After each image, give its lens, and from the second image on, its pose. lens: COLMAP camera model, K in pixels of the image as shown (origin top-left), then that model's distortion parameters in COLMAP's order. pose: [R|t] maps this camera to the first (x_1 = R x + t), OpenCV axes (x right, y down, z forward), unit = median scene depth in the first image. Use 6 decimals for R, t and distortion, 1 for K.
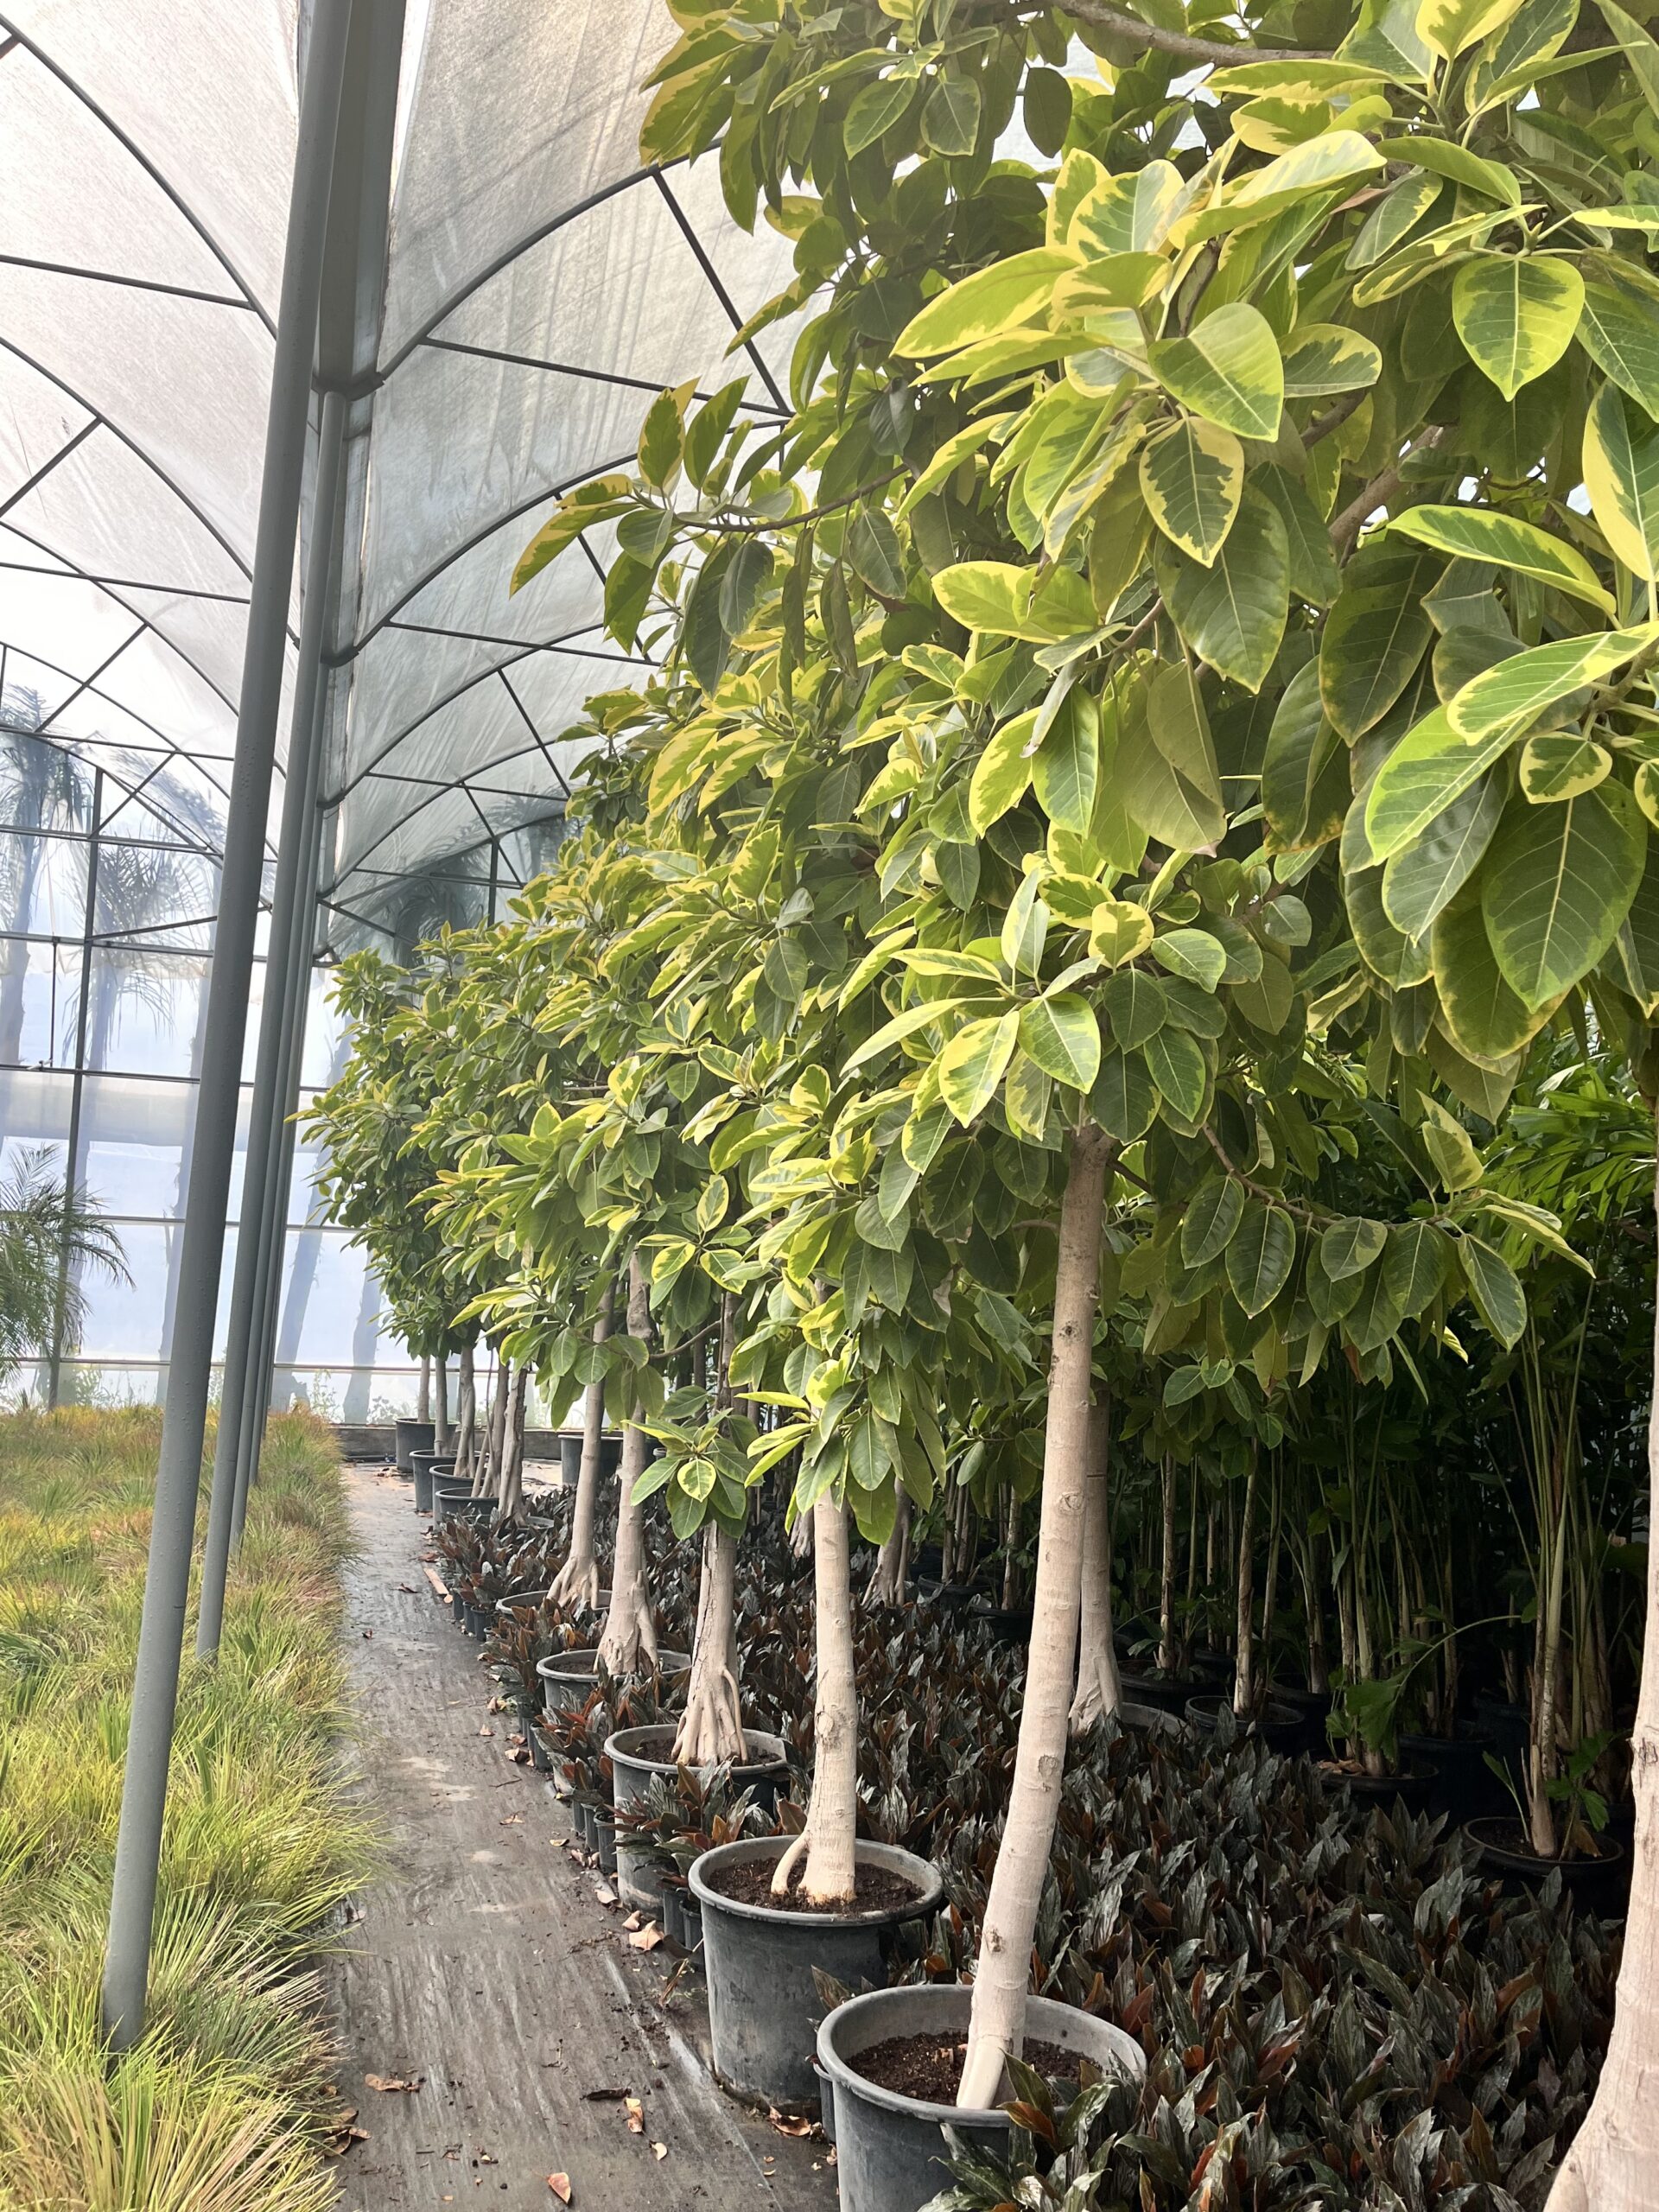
lens RADIAL K [[1689.9, 0, 837.1], [0, 1689.9, 1108.9], [0, 0, 1]] dist [0.035674, -0.008103]
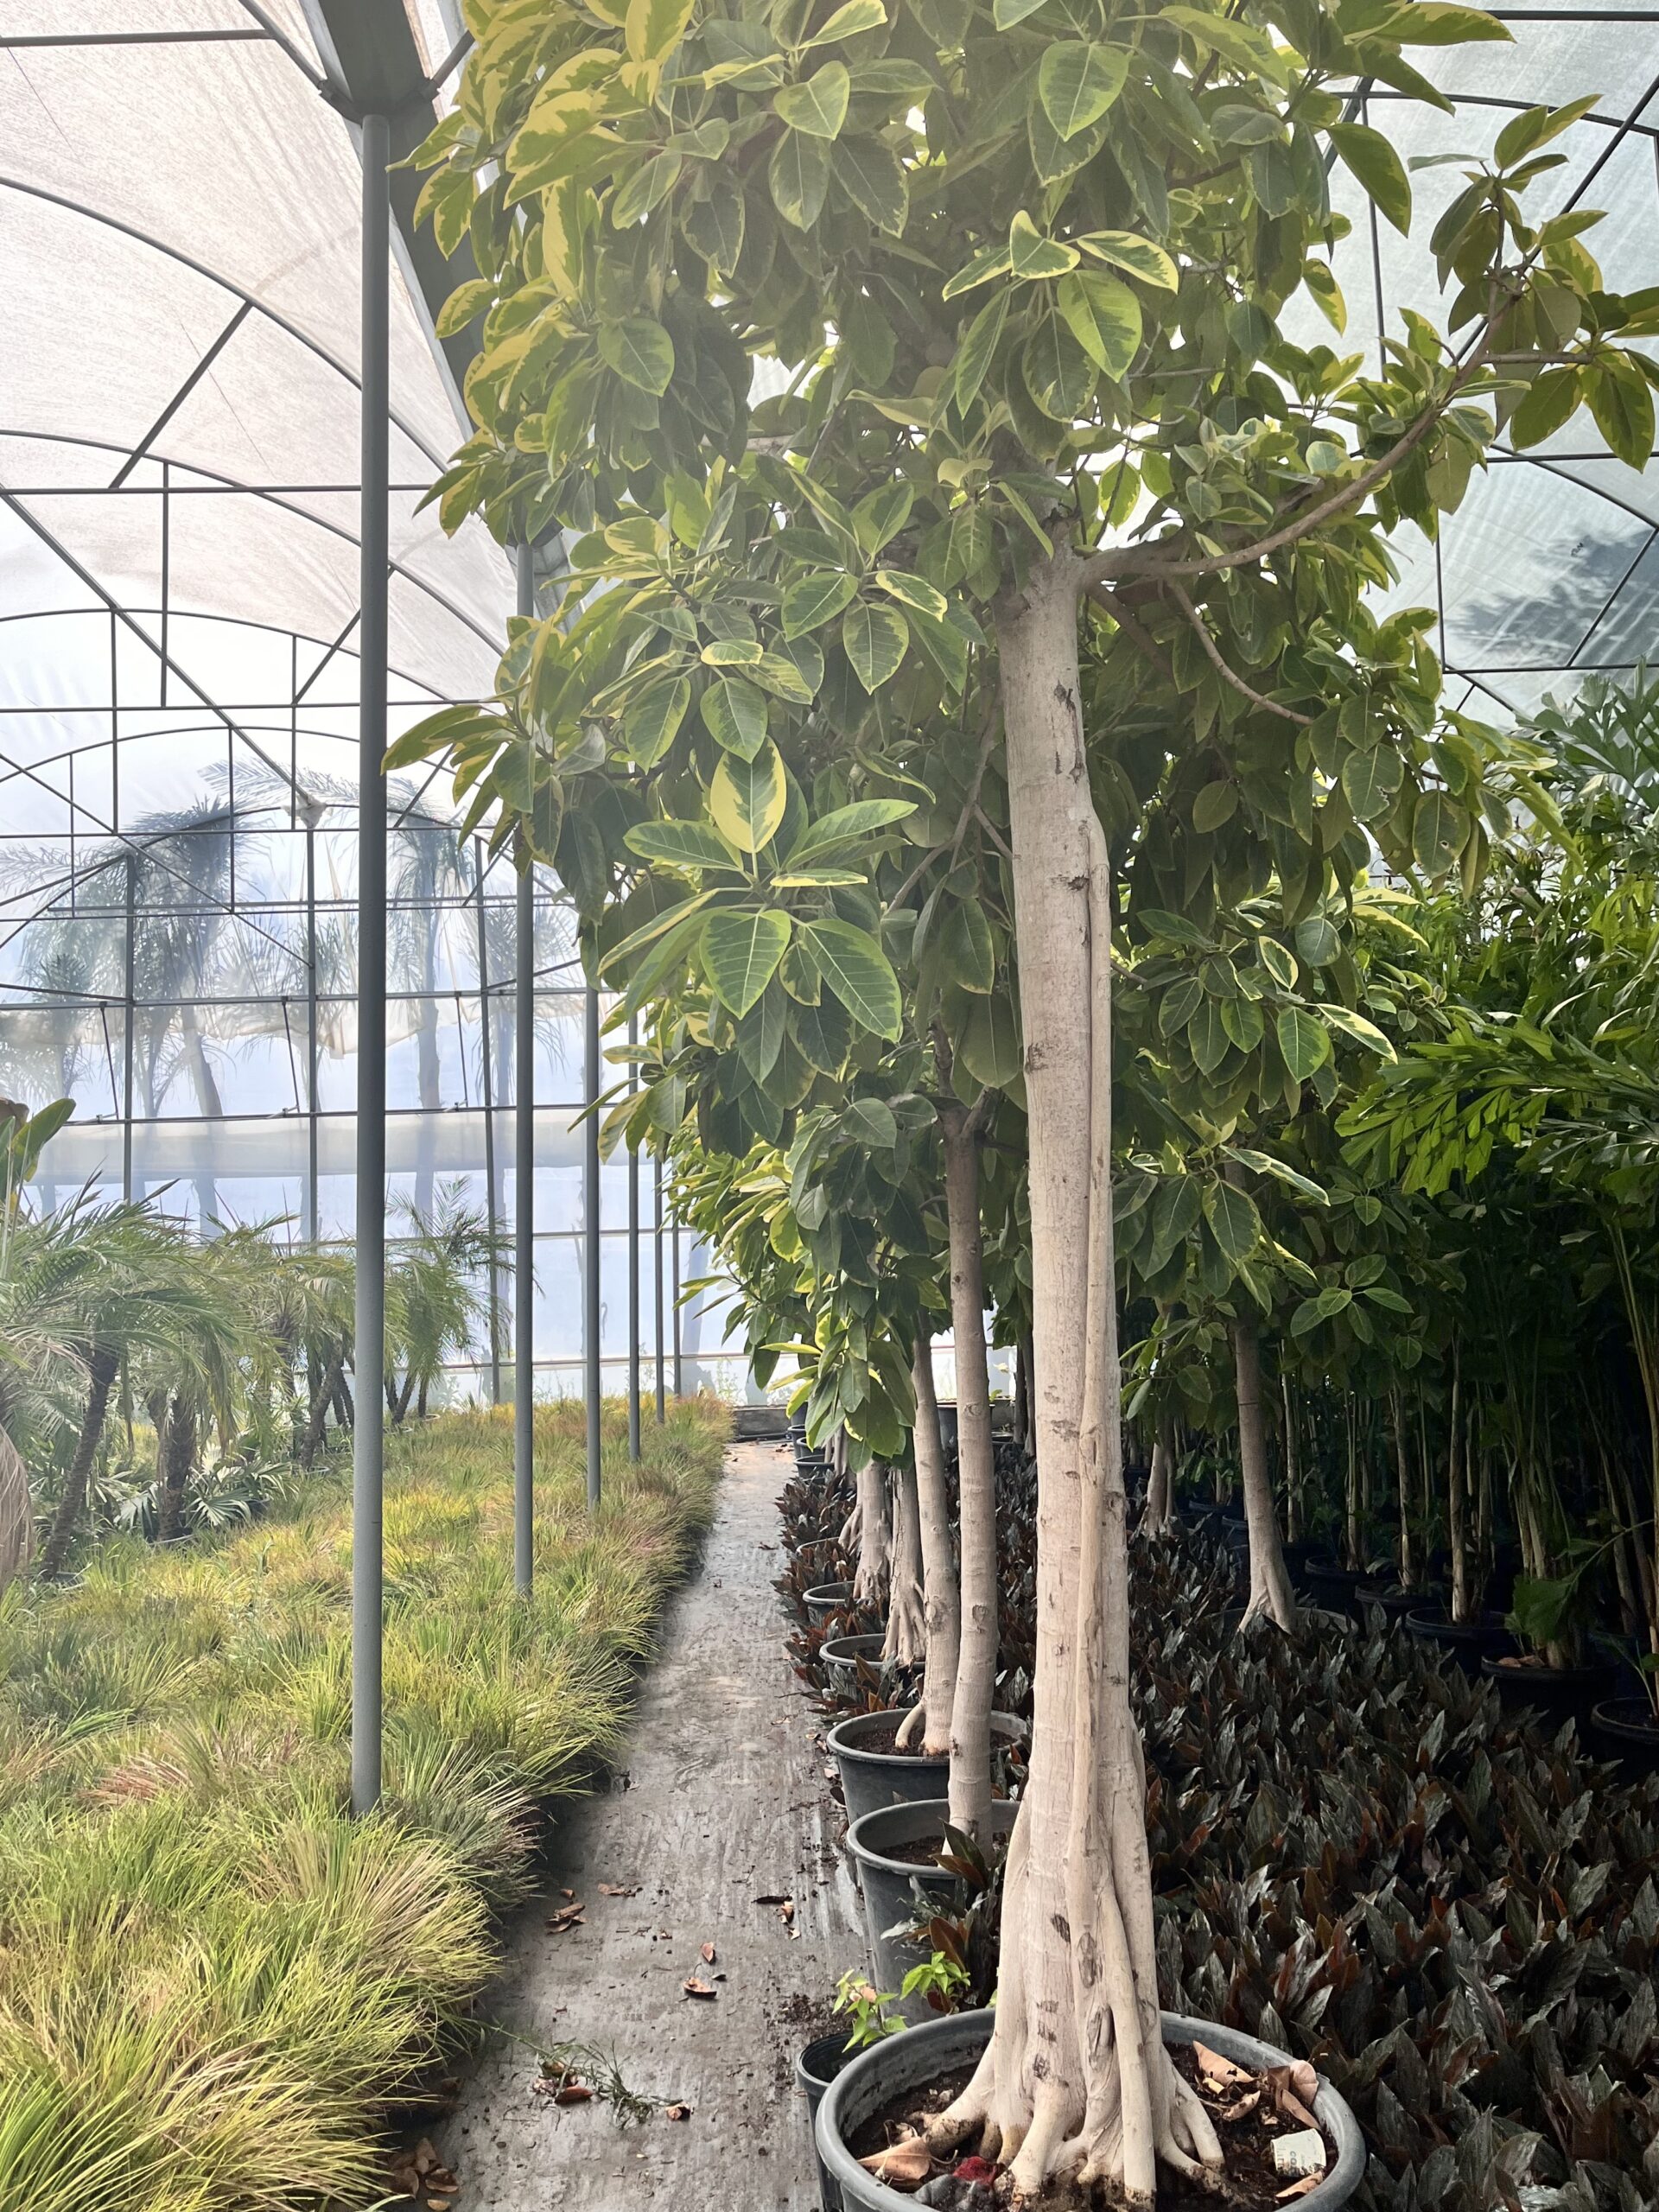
lens RADIAL K [[1689.9, 0, 837.1], [0, 1689.9, 1108.9], [0, 0, 1]] dist [0.035674, -0.008103]
pose [[0.966292, -0.100632, -0.236965, 0.641813], [0.104477, 0.994520, 0.003690, -0.024927], [0.235295, -0.028323, 0.971511, -0.485537]]
